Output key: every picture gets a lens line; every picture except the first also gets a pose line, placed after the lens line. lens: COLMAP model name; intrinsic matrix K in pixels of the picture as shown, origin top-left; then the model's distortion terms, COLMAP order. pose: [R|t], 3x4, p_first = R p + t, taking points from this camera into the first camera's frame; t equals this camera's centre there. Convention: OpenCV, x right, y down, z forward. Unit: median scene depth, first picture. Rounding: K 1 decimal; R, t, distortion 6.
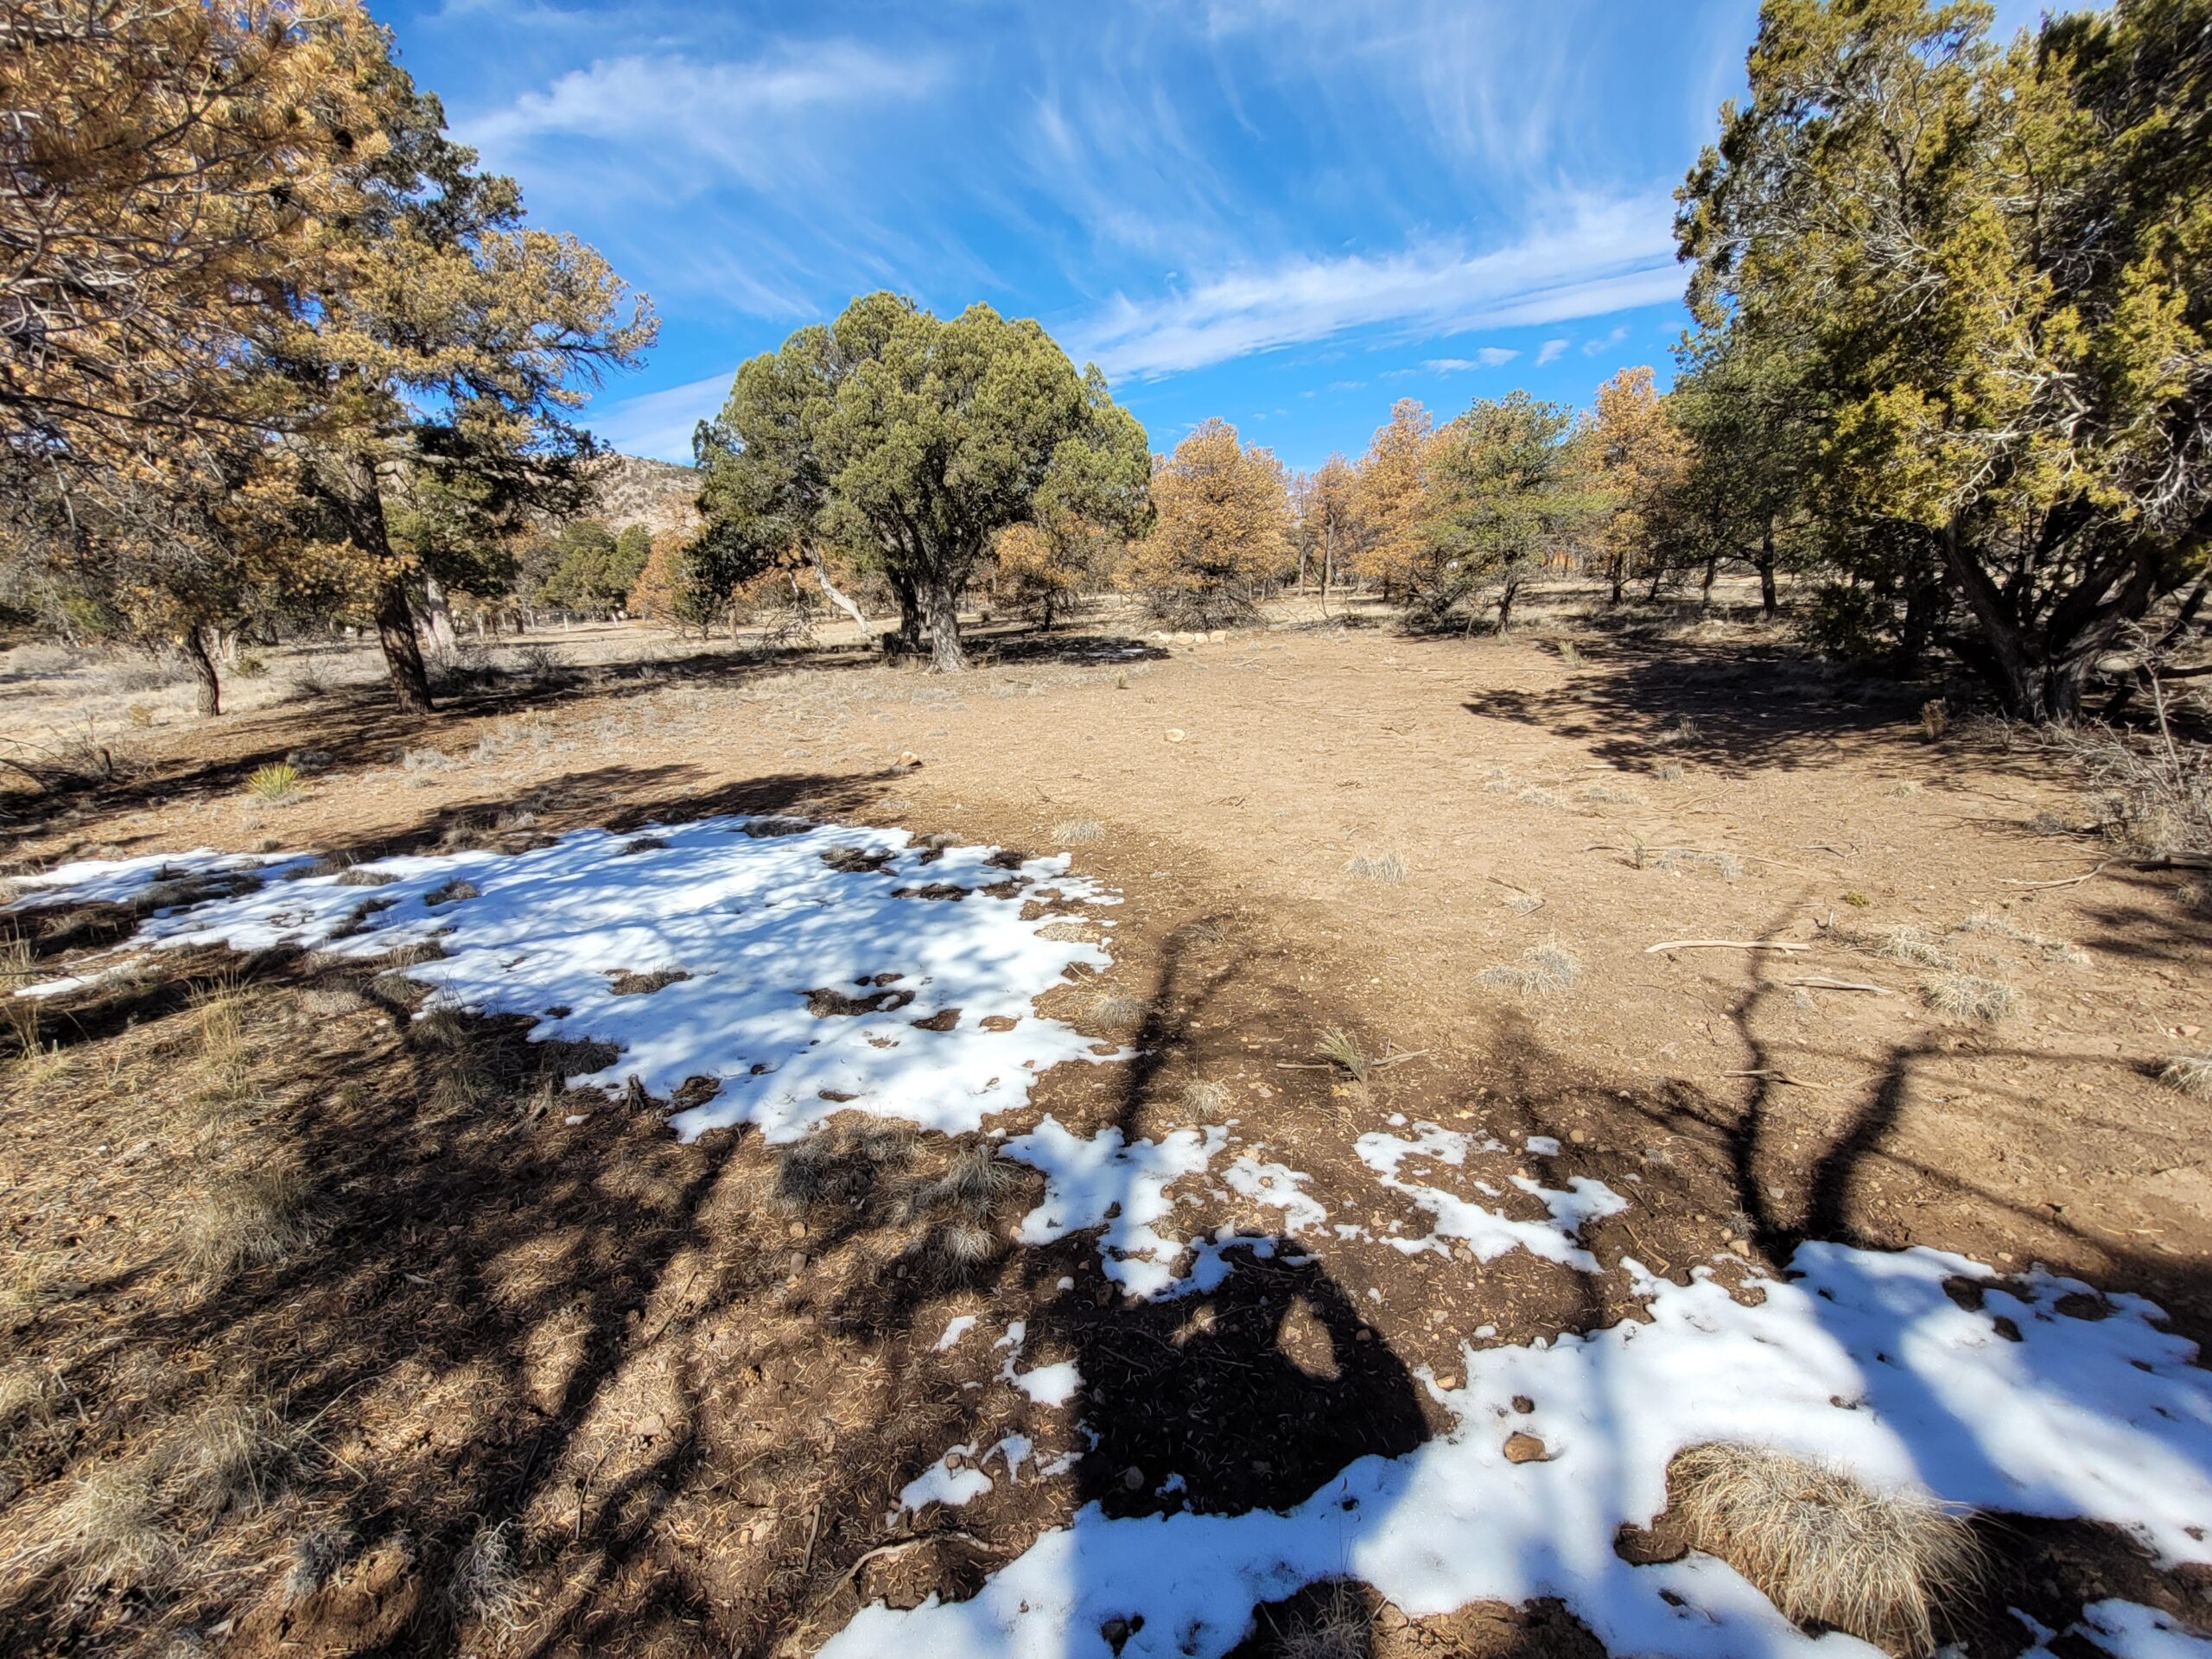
lens RADIAL K [[960.6, 0, 1106.0], [0, 960.6, 829.5], [0, 0, 1]] dist [0.001361, 0.000132]
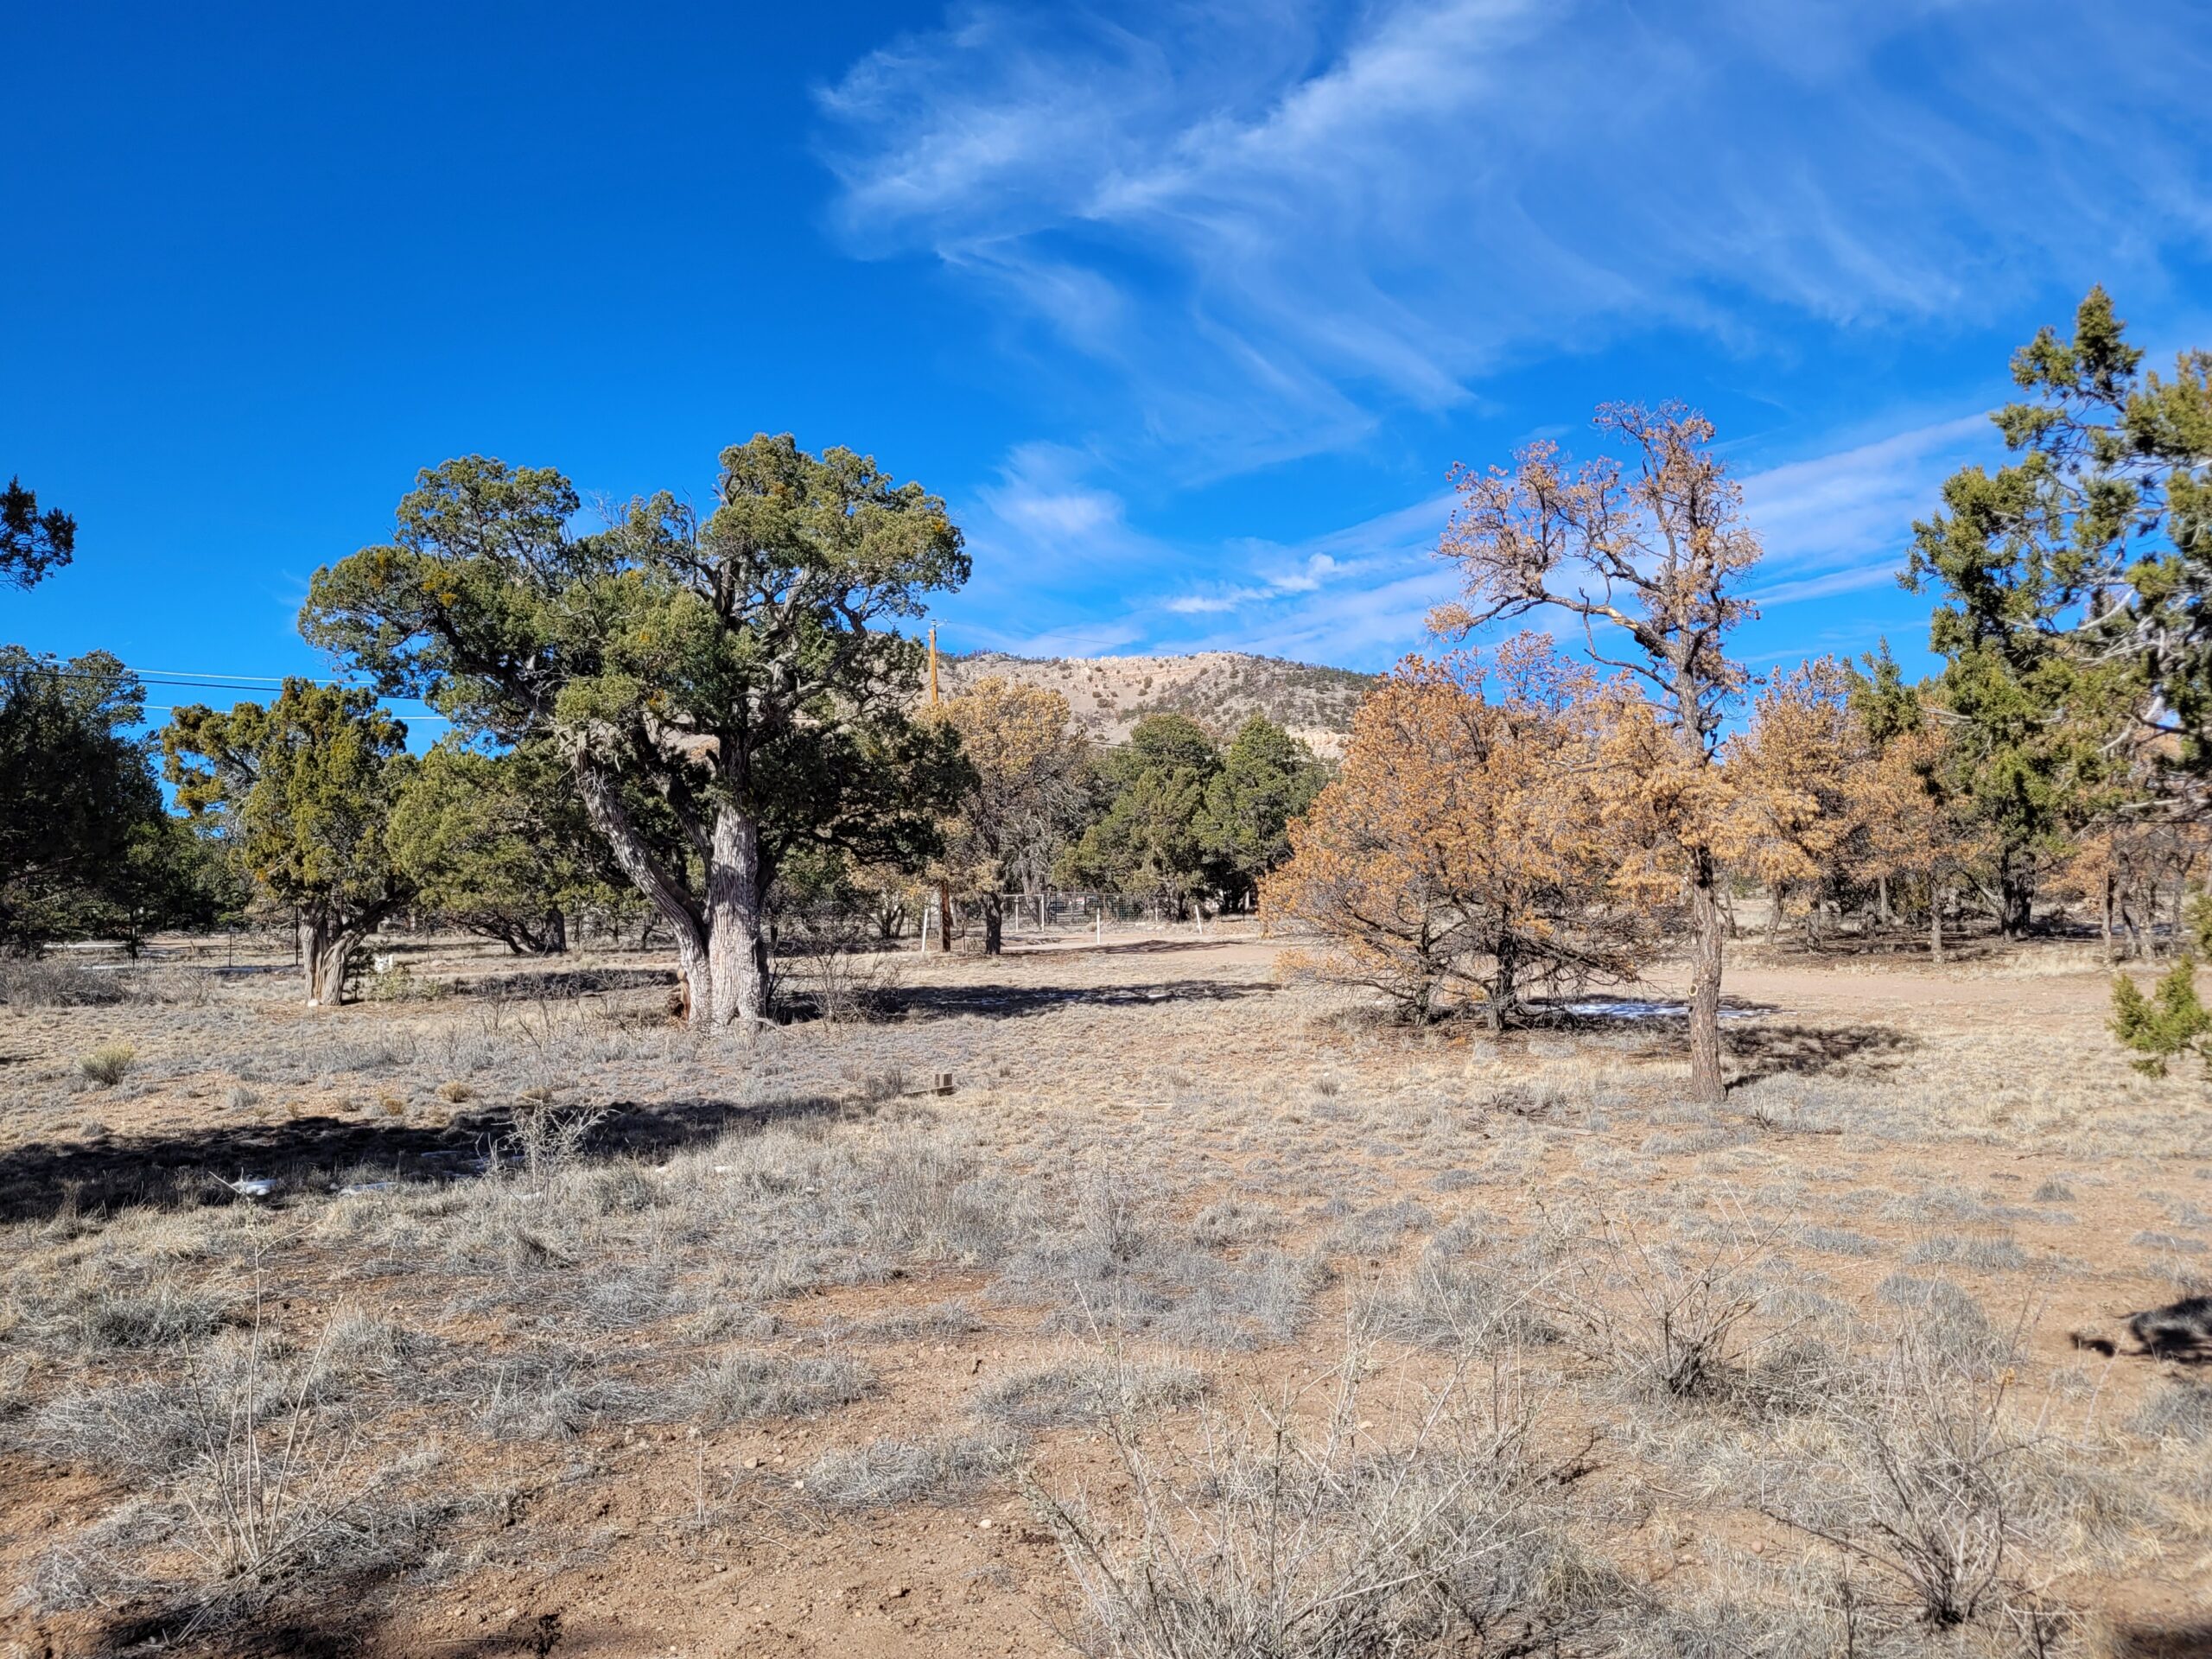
lens RADIAL K [[1799.5, 0, 1106.0], [0, 1799.5, 829.5], [0, 0, 1]] dist [0.059133, 0.000472]
pose [[0.871940, 0.013939, -0.489414, -0.350990], [-0.141588, 0.964064, -0.224796, -0.161834], [0.468693, 0.265304, 0.842580, 0.662991]]
